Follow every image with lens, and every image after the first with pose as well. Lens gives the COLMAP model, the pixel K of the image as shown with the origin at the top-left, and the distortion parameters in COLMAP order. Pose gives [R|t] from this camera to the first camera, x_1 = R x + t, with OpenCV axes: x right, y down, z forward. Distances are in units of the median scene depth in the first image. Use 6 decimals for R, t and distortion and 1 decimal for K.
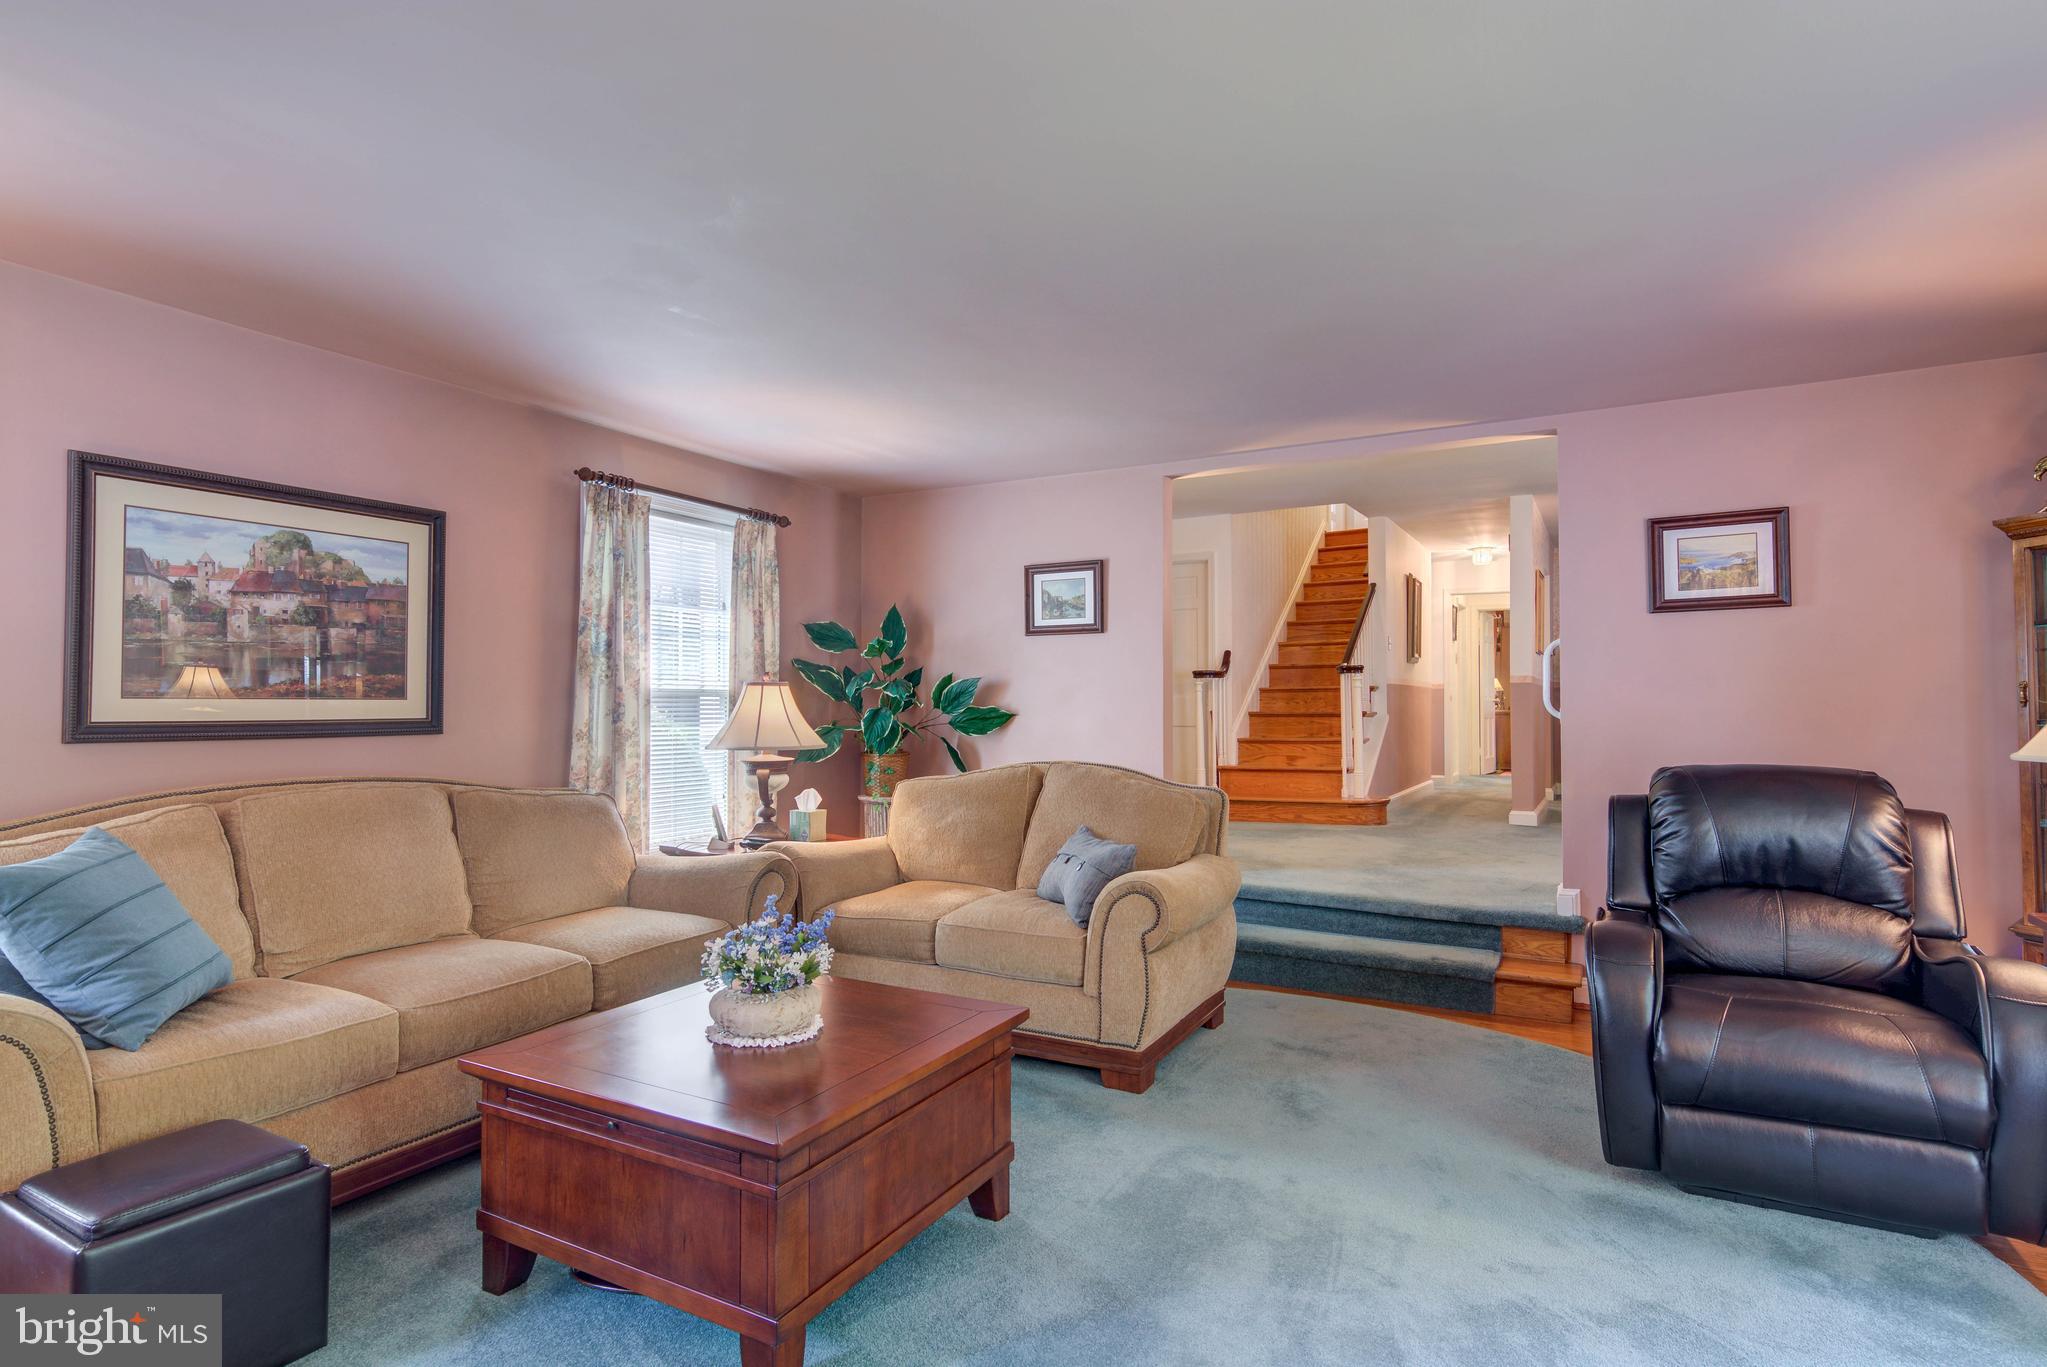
lens RADIAL K [[1040.9, 0, 1023.5], [0, 1040.9, 683.5], [0, 0, 1]] dist [0.014275, -0.000422]
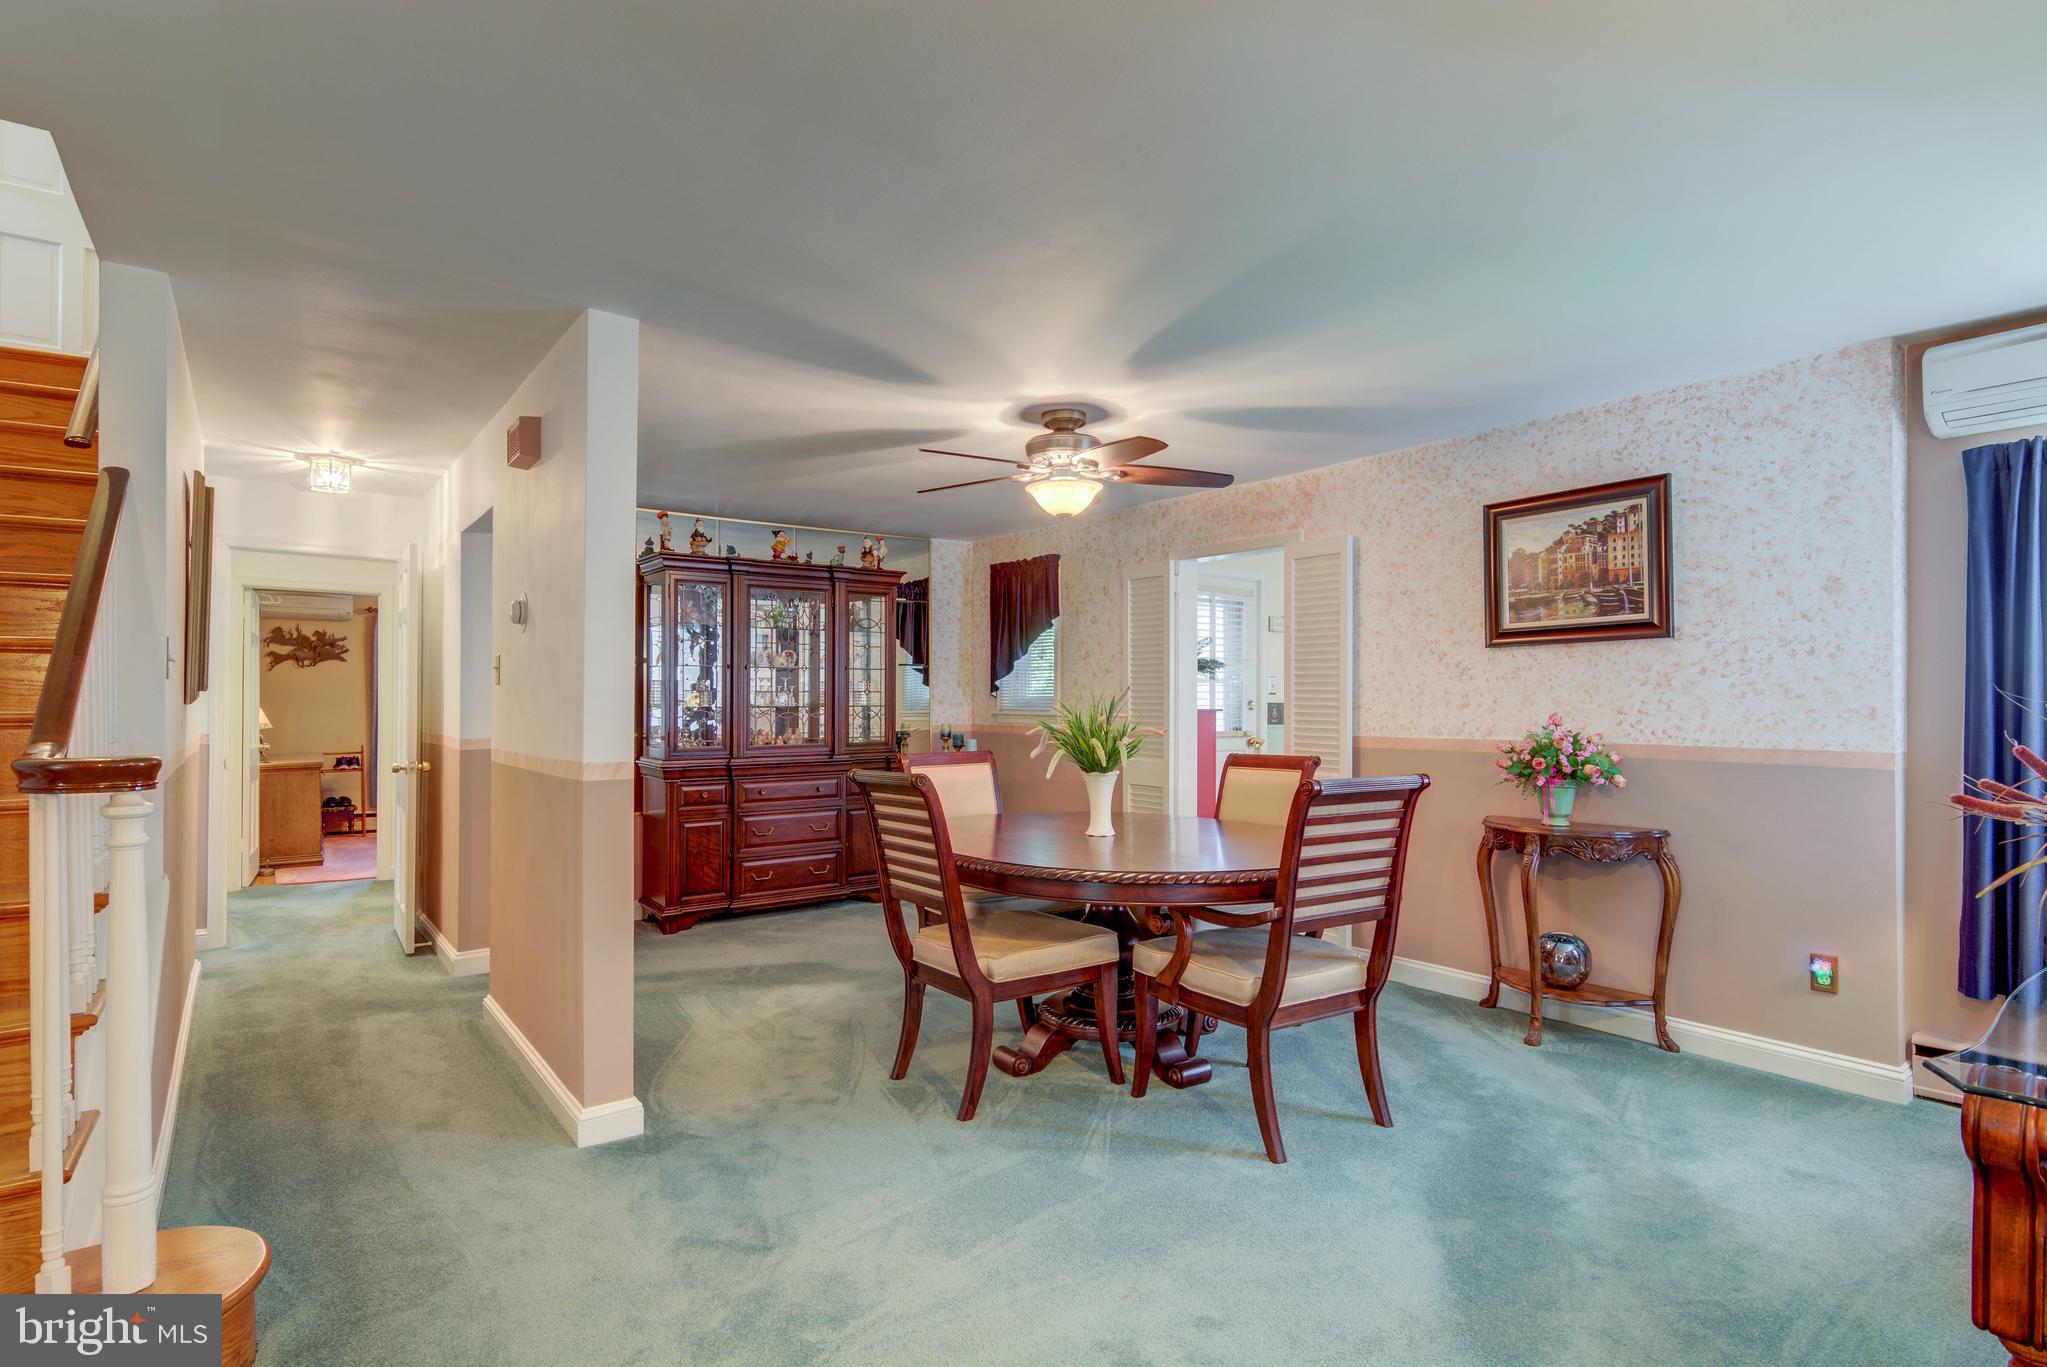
lens RADIAL K [[1040.9, 0, 1023.5], [0, 1040.9, 683.5], [0, 0, 1]] dist [0.014275, -0.000422]
pose [[0.406623, 0.016816, 0.913441, 0.172070], [-0.018719, 0.999774, -0.010072, -0.036349], [-0.913404, -0.013003, 0.406846, 0.680258]]
